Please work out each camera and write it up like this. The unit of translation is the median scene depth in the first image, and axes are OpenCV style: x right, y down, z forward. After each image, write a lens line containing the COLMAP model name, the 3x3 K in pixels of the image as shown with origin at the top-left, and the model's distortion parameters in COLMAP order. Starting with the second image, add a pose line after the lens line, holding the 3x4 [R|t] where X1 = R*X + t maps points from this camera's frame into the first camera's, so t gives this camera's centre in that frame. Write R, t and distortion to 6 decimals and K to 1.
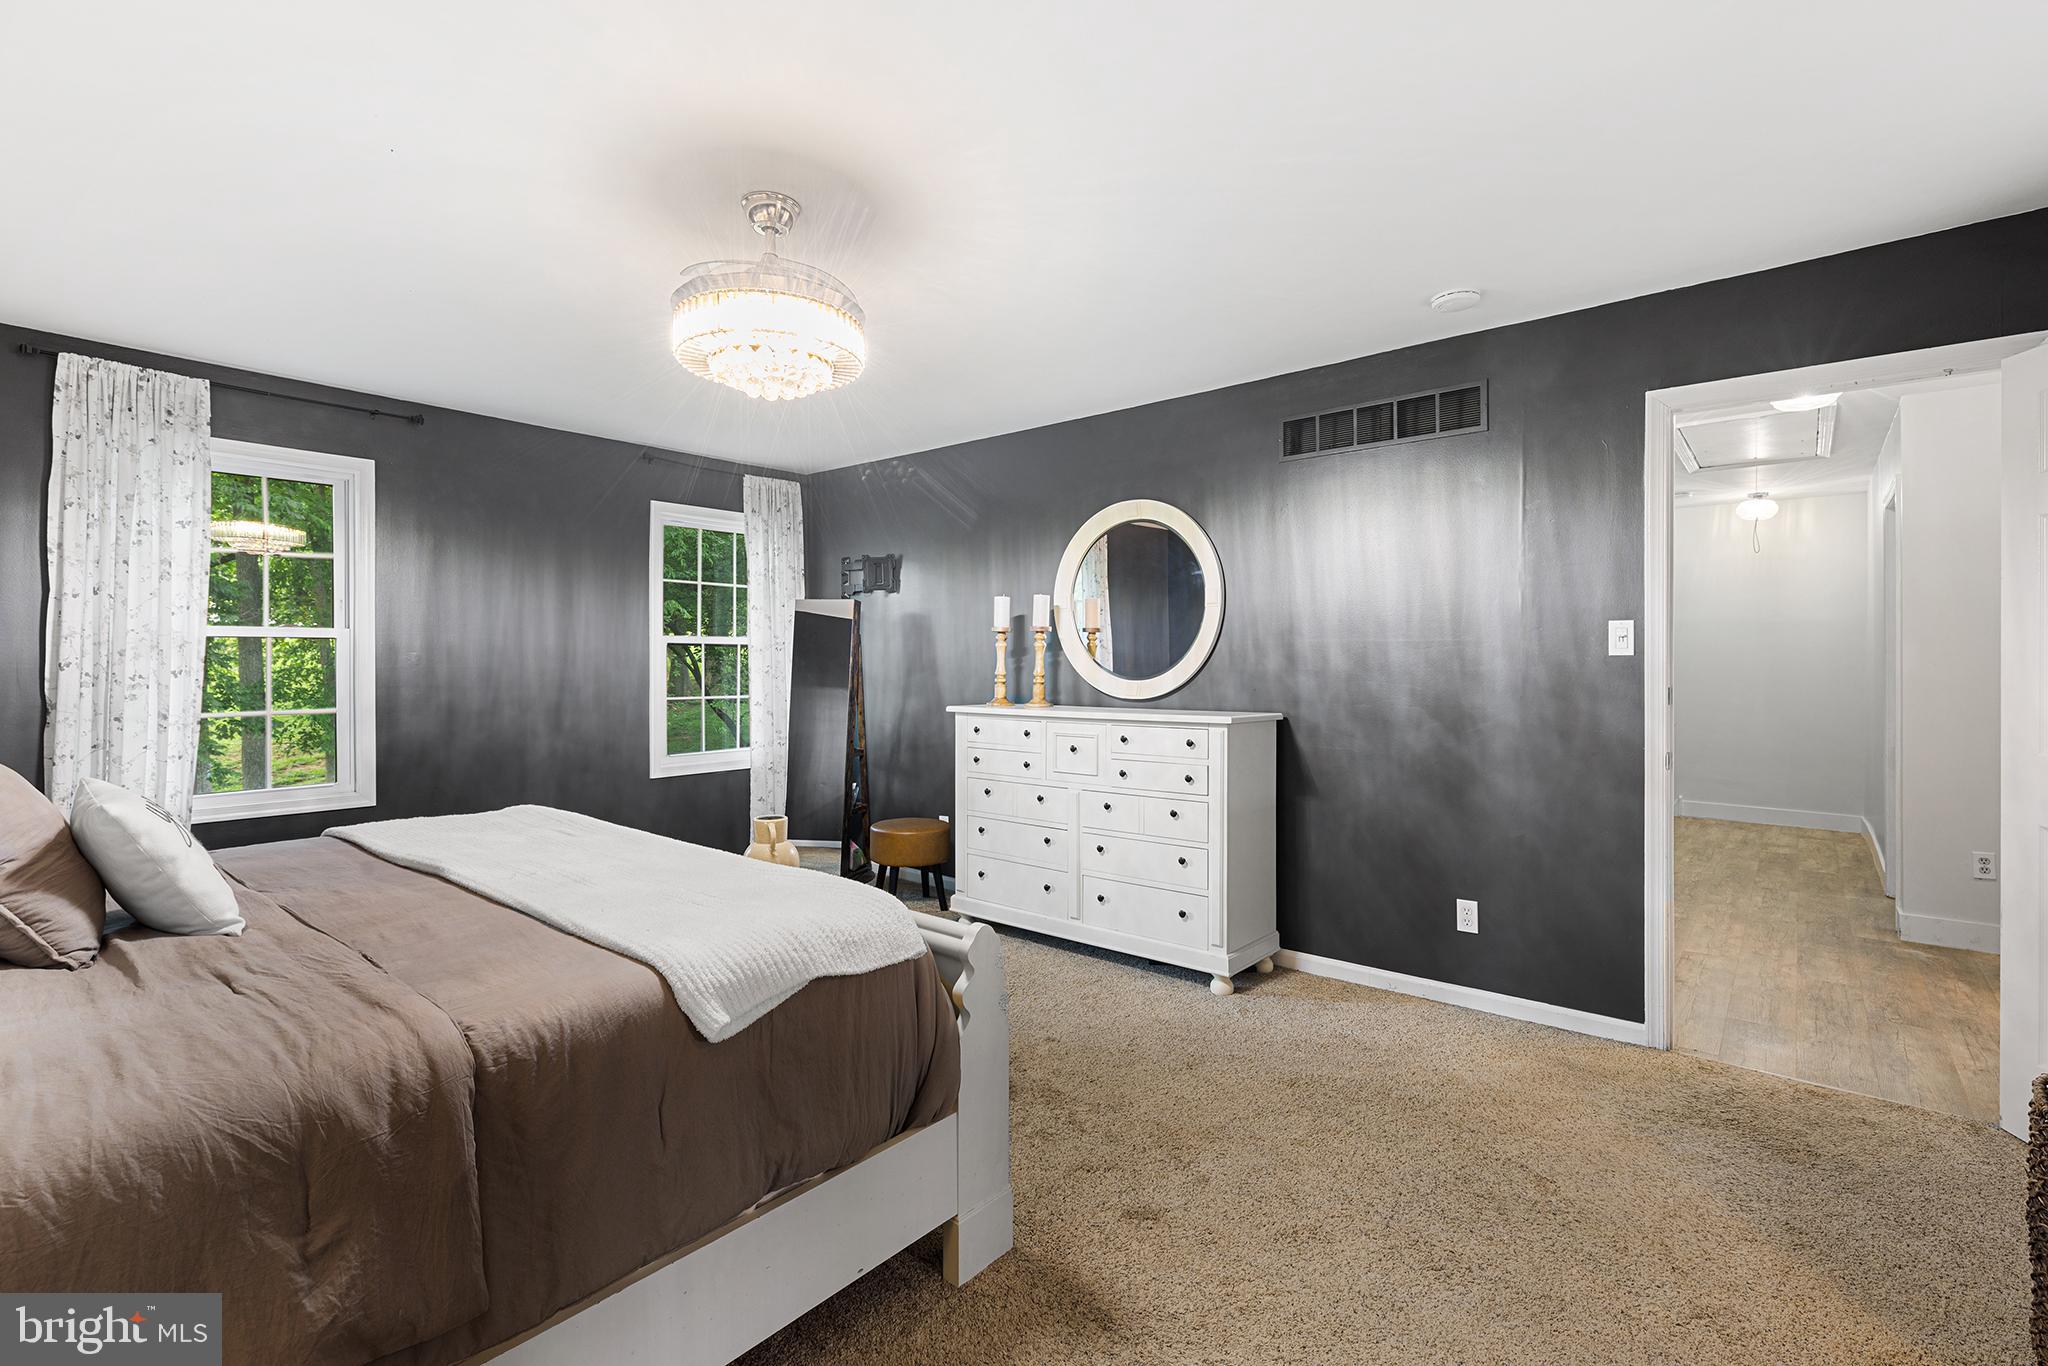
lens RADIAL K [[919.2, 0, 1025.4], [0, 919.2, 666.2], [0, 0, 1]] dist [0.003099, 0.000375]
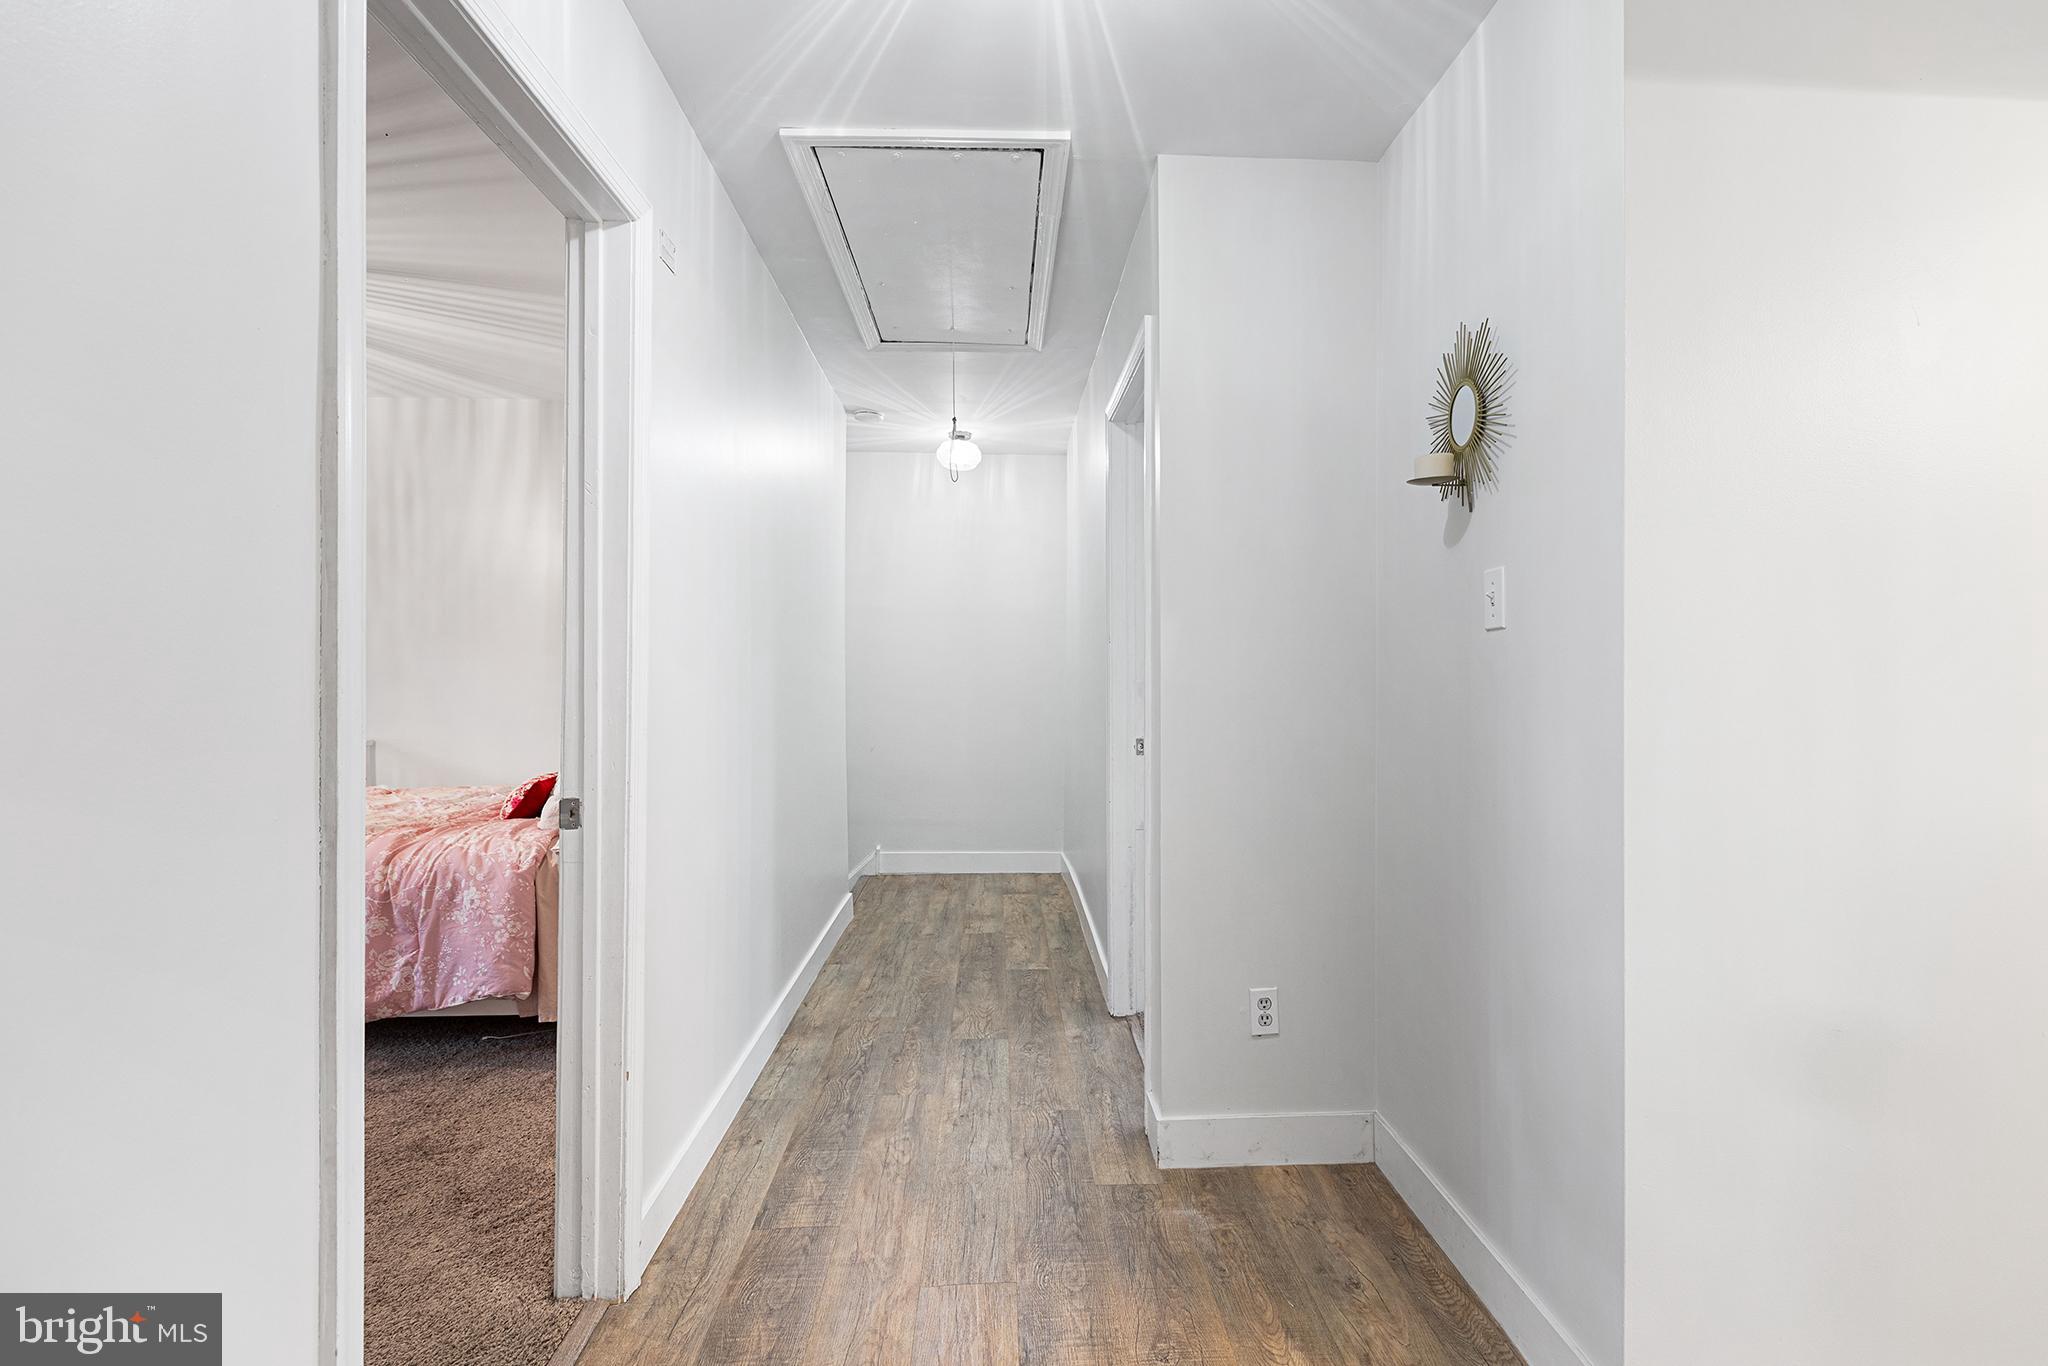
lens RADIAL K [[919.2, 0, 1025.4], [0, 919.2, 666.2], [0, 0, 1]] dist [0.003099, 0.000375]
pose [[0.742961, 0.004621, 0.669319, 0.390665], [0.001422, 0.999963, -0.008483, 0.006761], [-0.669334, 0.007255, 0.742927, 0.479248]]
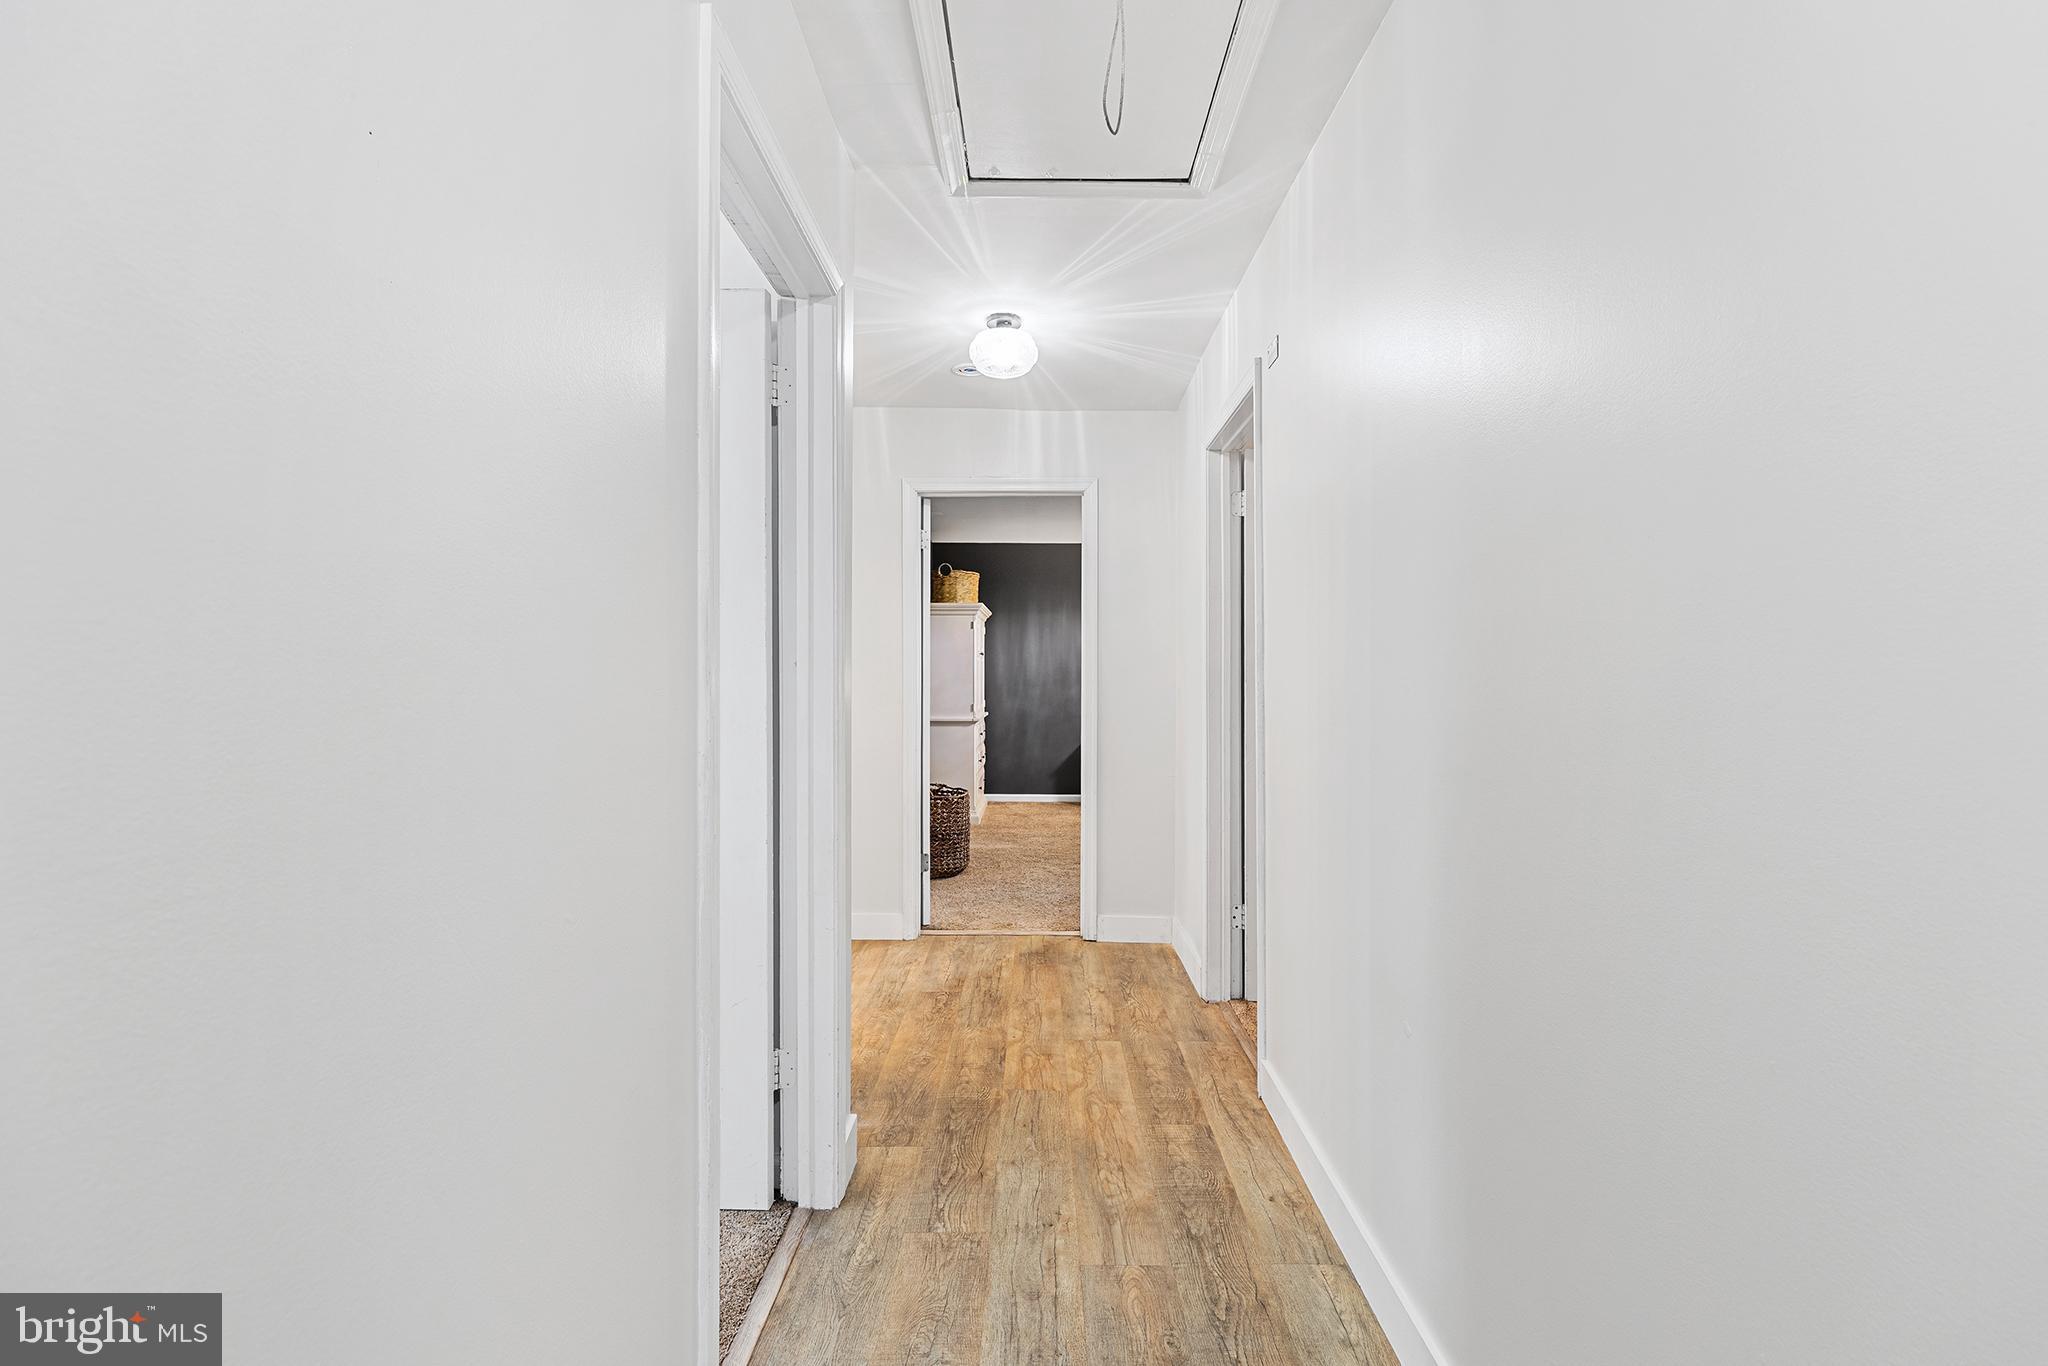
lens RADIAL K [[936.6, 0, 1028.4], [0, 936.6, 703.1], [0, 0, 1]] dist [0.001871, -0.000333]
pose [[-0.770517, 0.020284, -0.637097, 0.940096], [-0.003791, 0.999330, 0.036401, 0.000333], [0.637408, 0.030463, -0.769924, 1.147347]]
